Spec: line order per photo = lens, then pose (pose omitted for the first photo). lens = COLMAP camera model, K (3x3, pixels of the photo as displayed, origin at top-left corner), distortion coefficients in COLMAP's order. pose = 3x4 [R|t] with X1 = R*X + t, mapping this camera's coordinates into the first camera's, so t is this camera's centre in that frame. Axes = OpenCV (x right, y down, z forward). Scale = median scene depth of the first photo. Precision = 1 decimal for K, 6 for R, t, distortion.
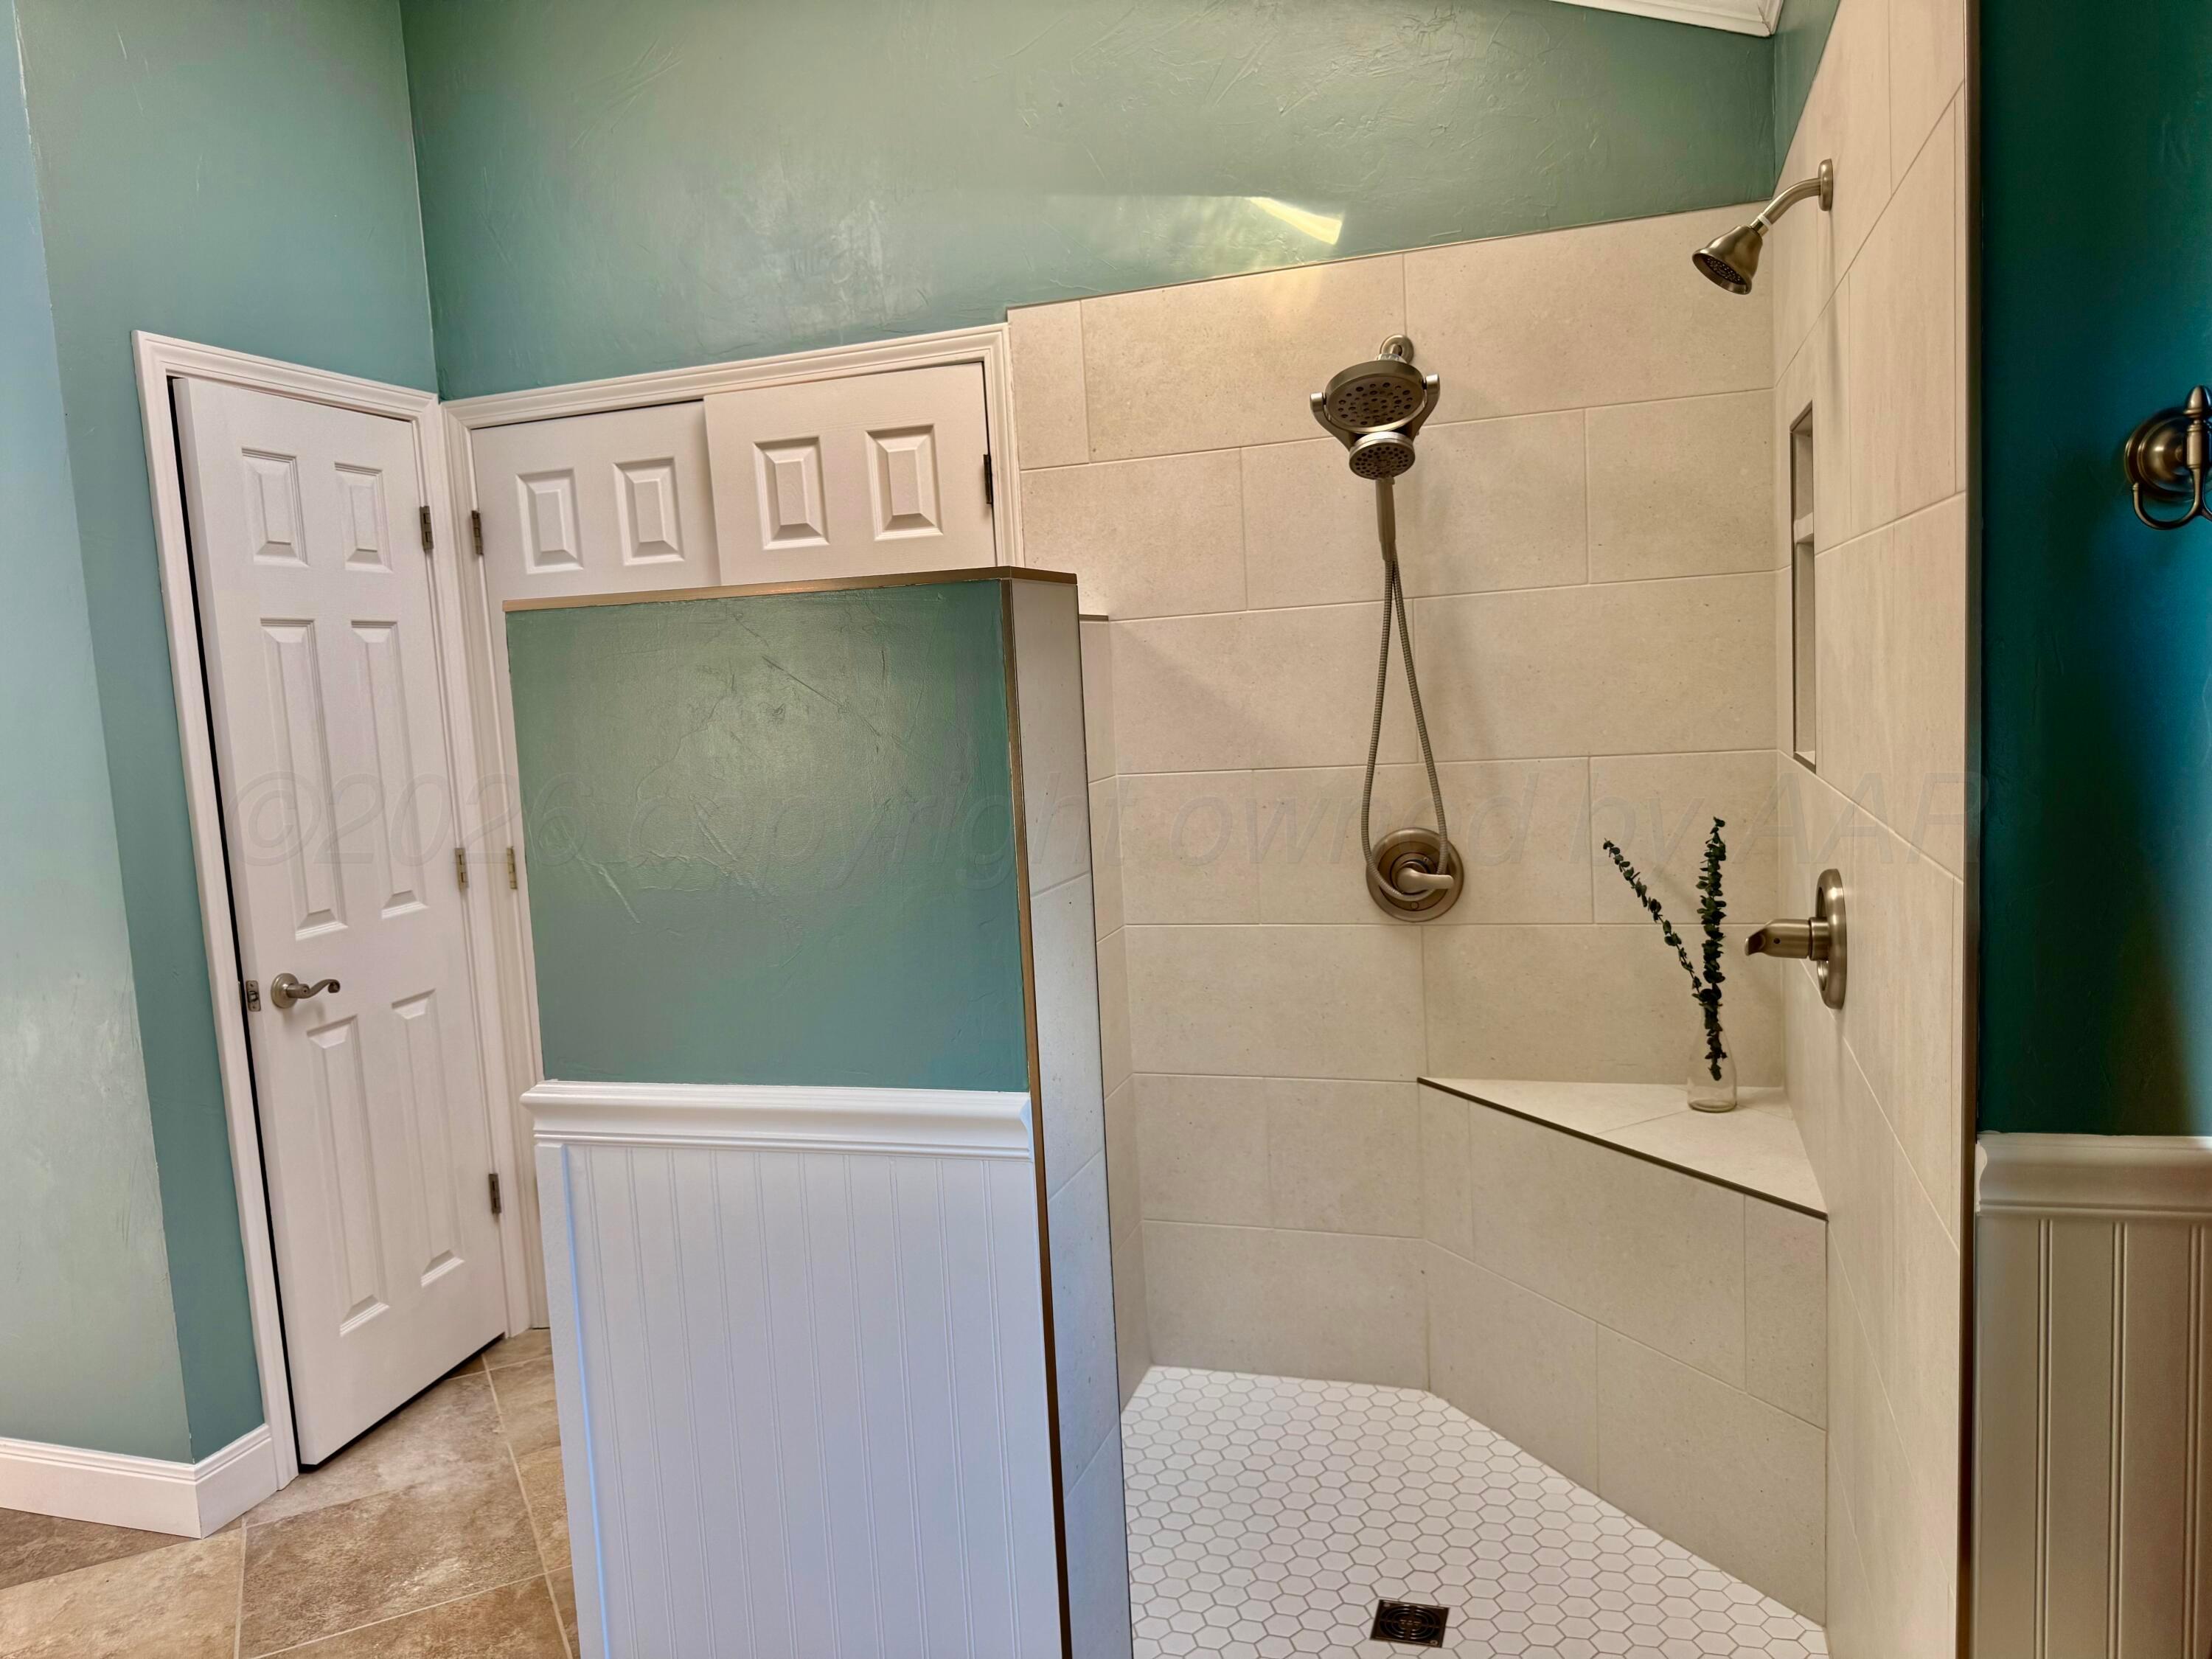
lens RADIAL K [[1545.9, 0, 1107.8], [0, 1545.9, 828.0], [0, 0, 1]] dist [0.007522, -0.013883]
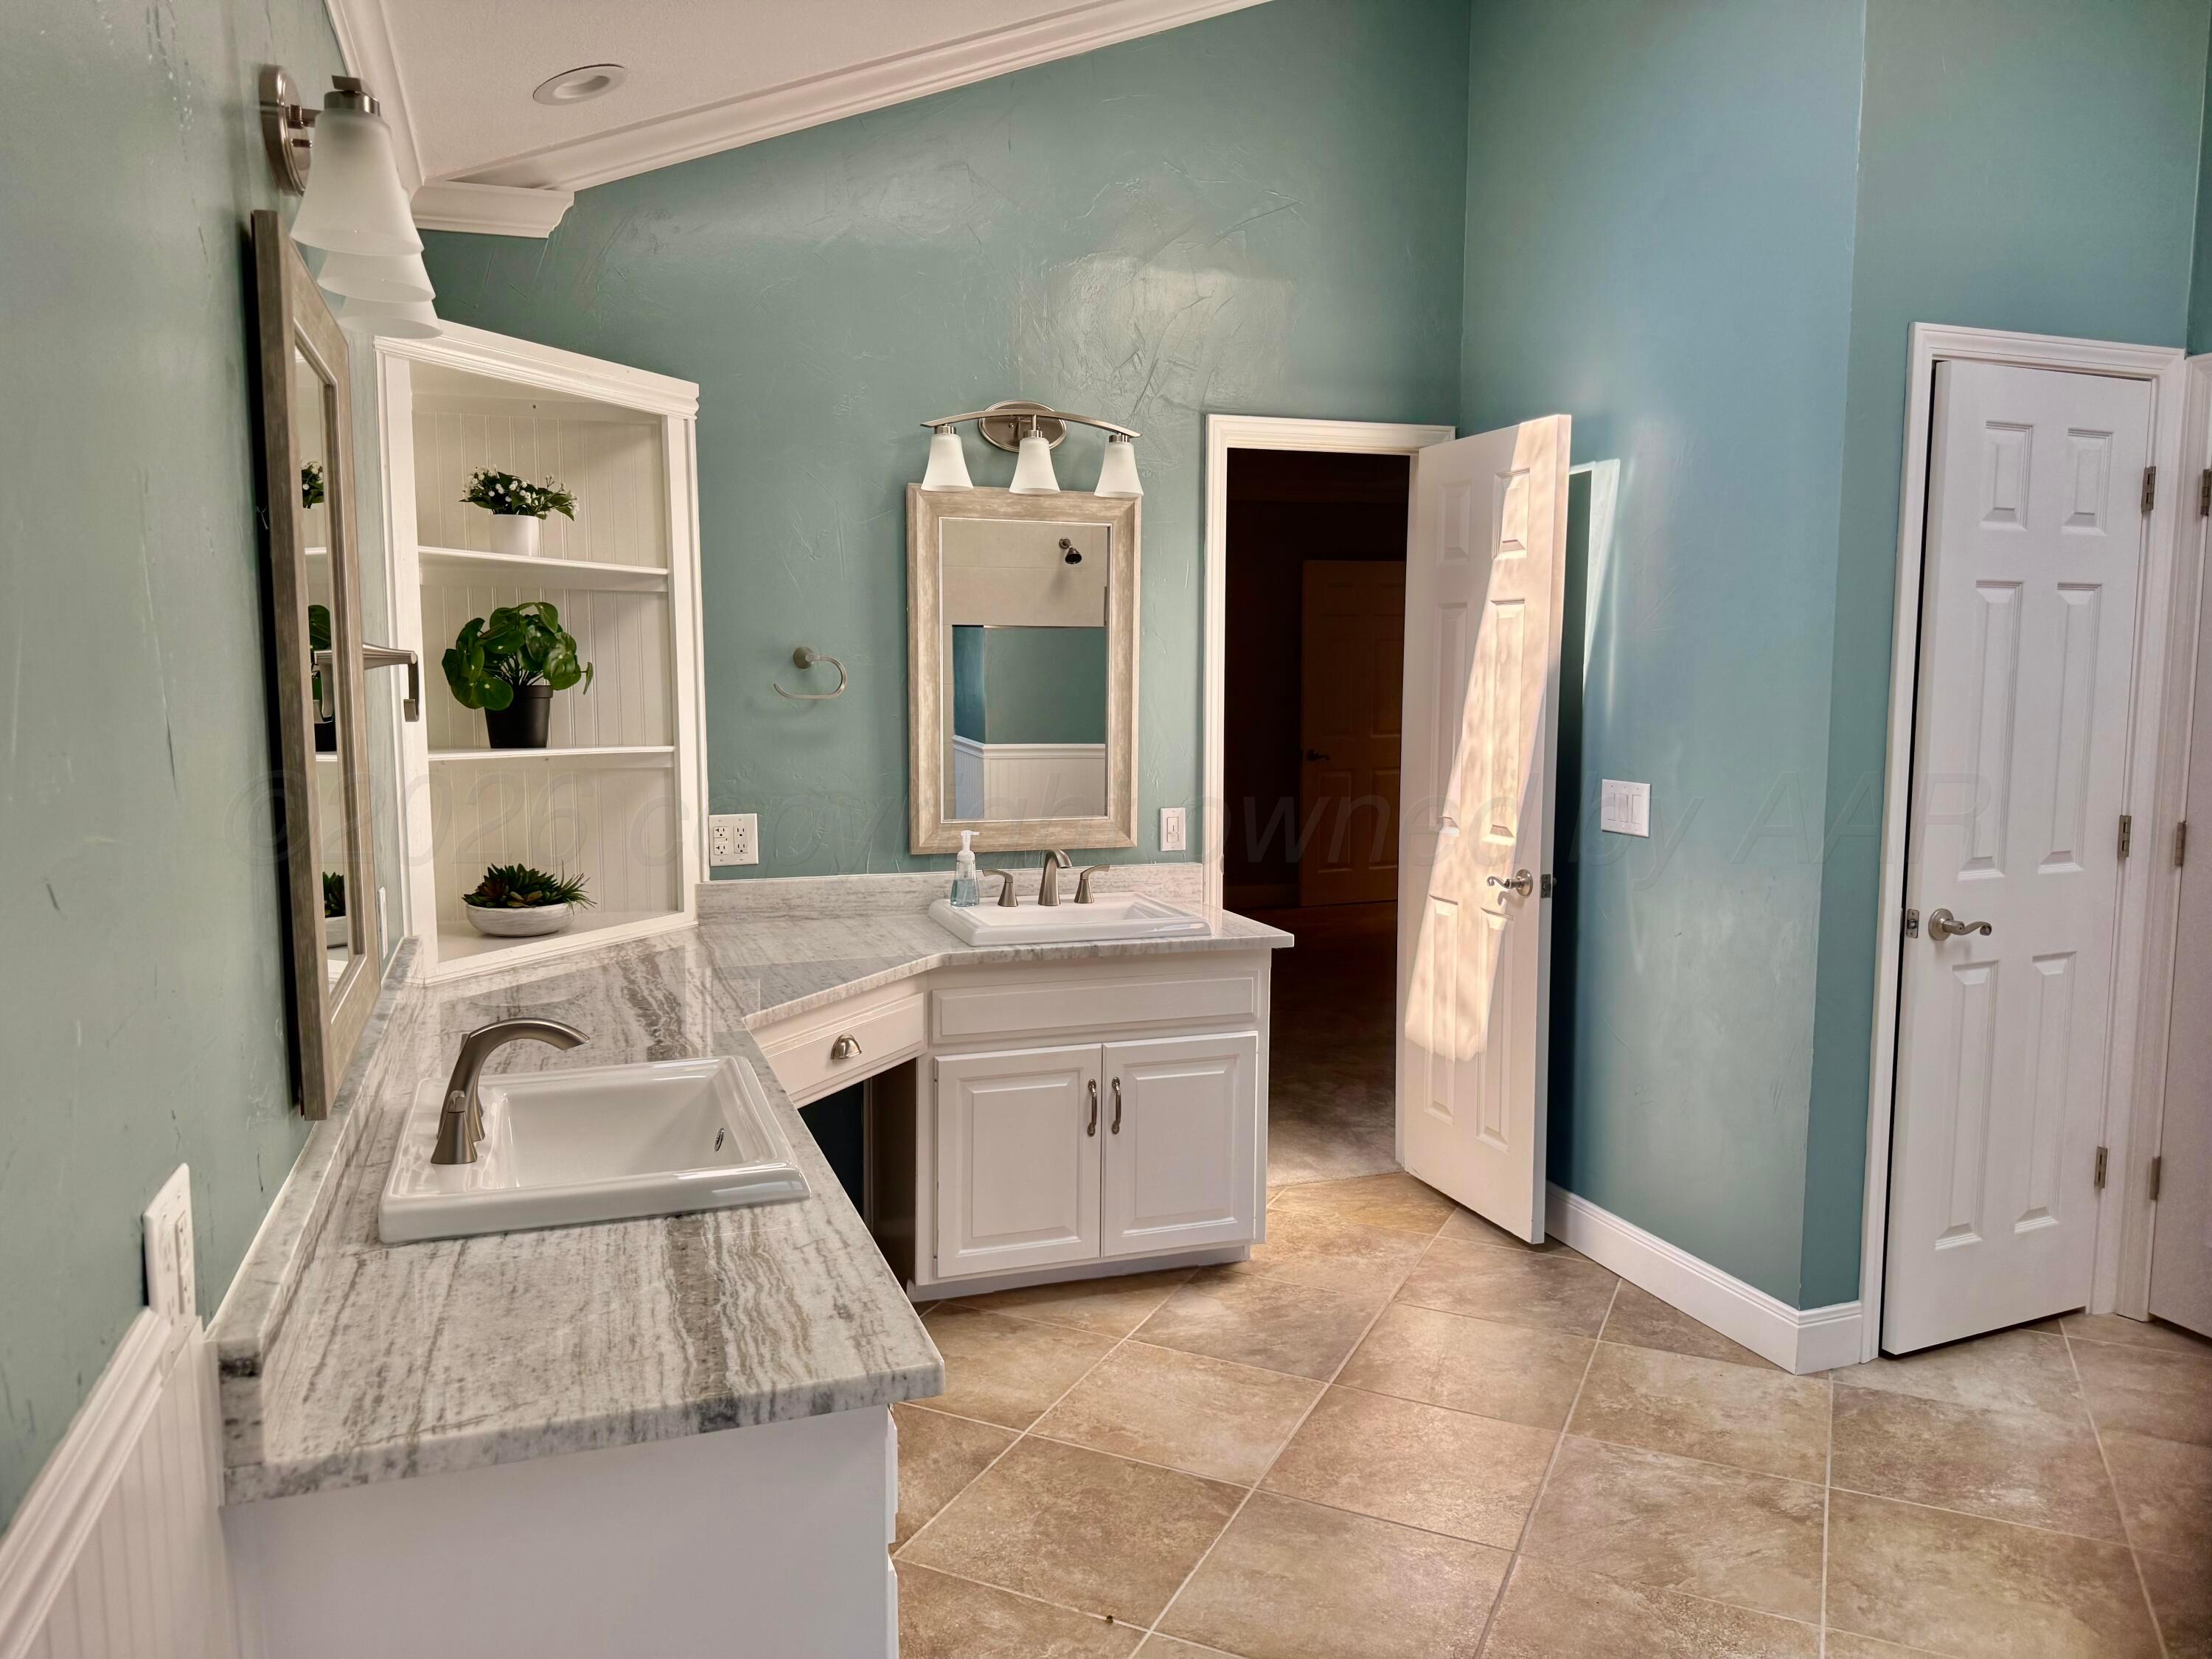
lens RADIAL K [[1545.9, 0, 1101.5], [0, 1545.9, 844.8], [0, 0, 1]] dist [0.007522, -0.013883]
pose [[0.604893, 0.143504, -0.783270, -0.045918], [-0.114259, 0.989091, 0.092974, 0.016398], [0.788067, 0.033257, 0.614690, -0.136002]]
